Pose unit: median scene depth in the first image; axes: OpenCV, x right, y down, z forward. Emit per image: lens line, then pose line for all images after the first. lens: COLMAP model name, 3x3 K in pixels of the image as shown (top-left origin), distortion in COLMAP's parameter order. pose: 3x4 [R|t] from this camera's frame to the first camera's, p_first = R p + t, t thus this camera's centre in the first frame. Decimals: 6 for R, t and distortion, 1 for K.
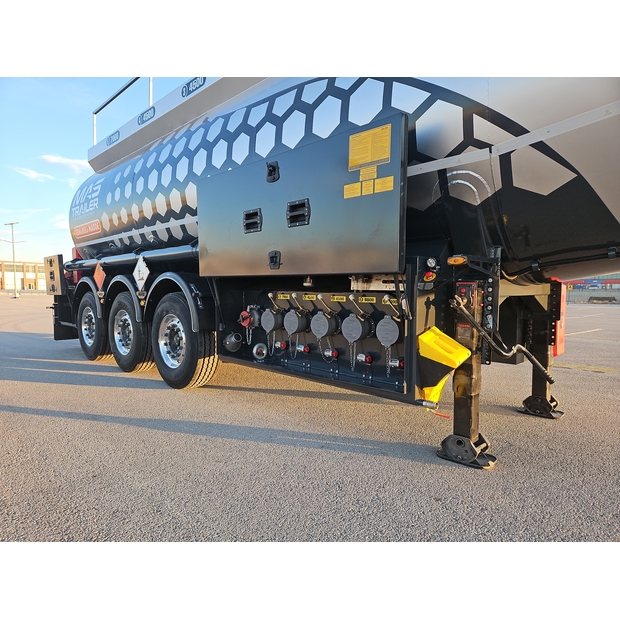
lens RADIAL K [[413.2, 0, 310.0], [0, 413.2, 310.0], [0, 0, 1]] dist [0.054548, 0.001598]
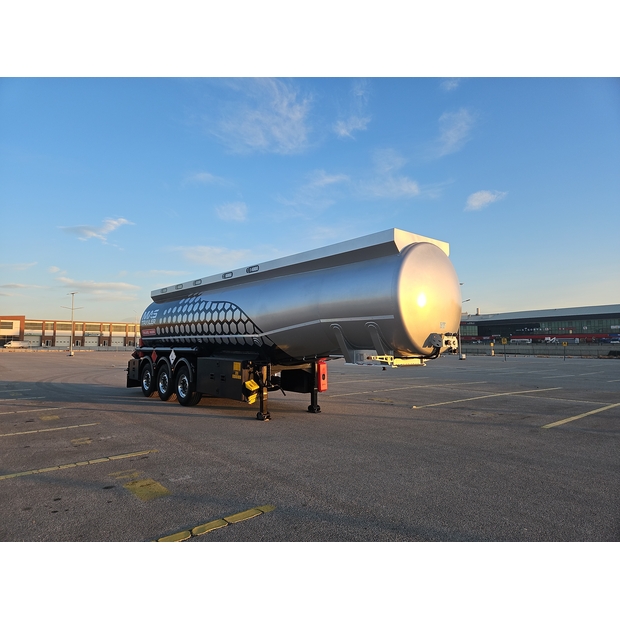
lens RADIAL K [[380.2, 0, 310.0], [0, 380.2, 310.0], [0, 0, 1]] dist [0.039747, -0.000576]
pose [[0.998821, -0.009125, -0.047689, 0.446500], [0.002281, 0.989914, -0.141654, -0.039977], [0.048500, 0.141378, 0.988767, -1.064888]]
